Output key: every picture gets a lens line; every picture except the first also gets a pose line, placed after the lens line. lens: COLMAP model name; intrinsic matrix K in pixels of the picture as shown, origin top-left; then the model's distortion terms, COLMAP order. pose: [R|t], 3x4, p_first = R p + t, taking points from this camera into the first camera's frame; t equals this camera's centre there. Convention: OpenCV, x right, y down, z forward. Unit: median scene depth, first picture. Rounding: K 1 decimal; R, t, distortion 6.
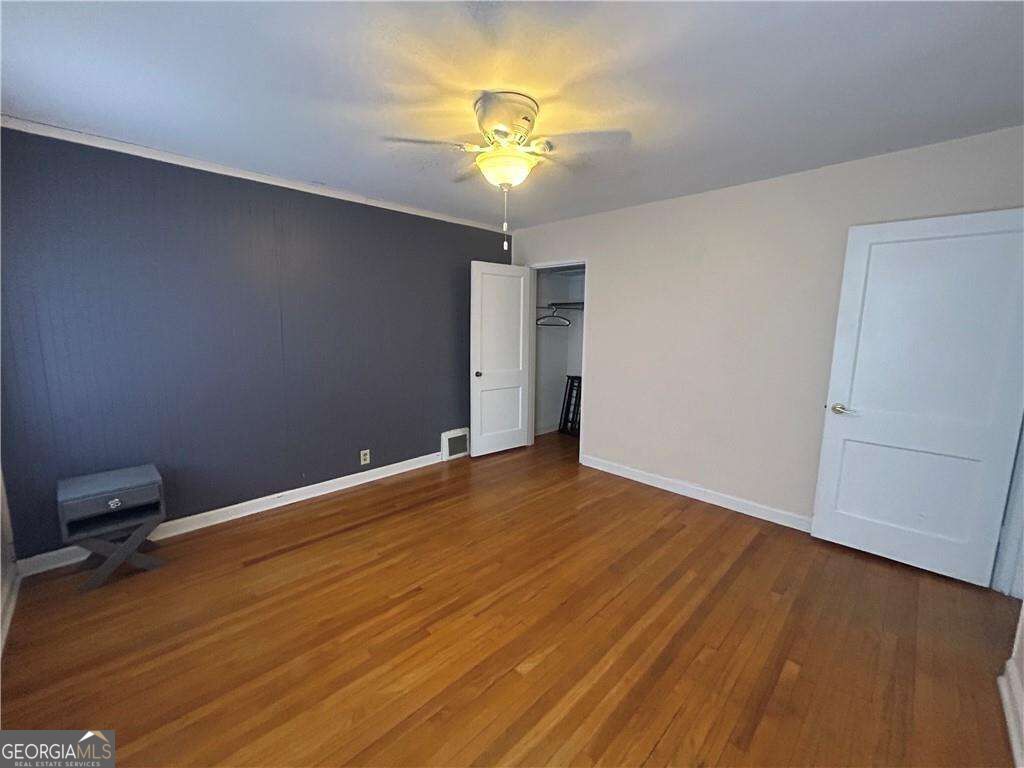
lens RADIAL K [[413.9, 0, 512.0], [0, 413.9, 384.0], [0, 0, 1]] dist [0.002051, 0.000109]
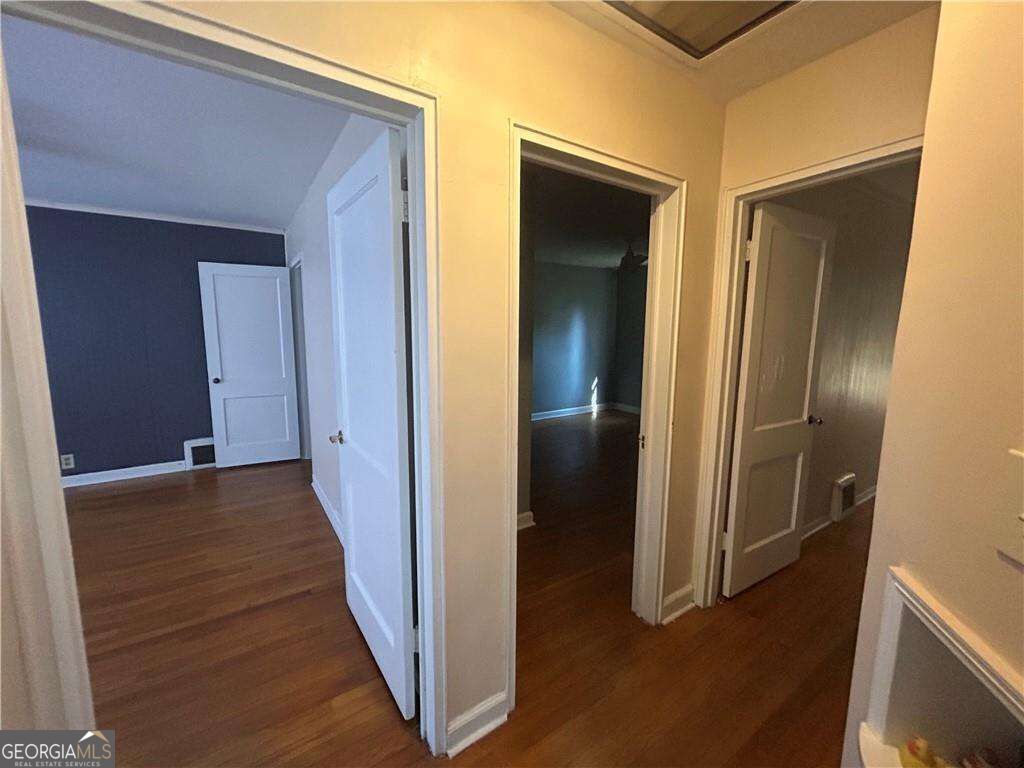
lens RADIAL K [[413.9, 0, 512.0], [0, 413.9, 384.0], [0, 0, 1]] dist [0.002051, 0.000109]
pose [[0.980638, 0.023902, -0.194364, 0.759388], [-0.027128, 0.999535, -0.013953, -0.021872], [0.193940, 0.018956, 0.980830, 0.197502]]
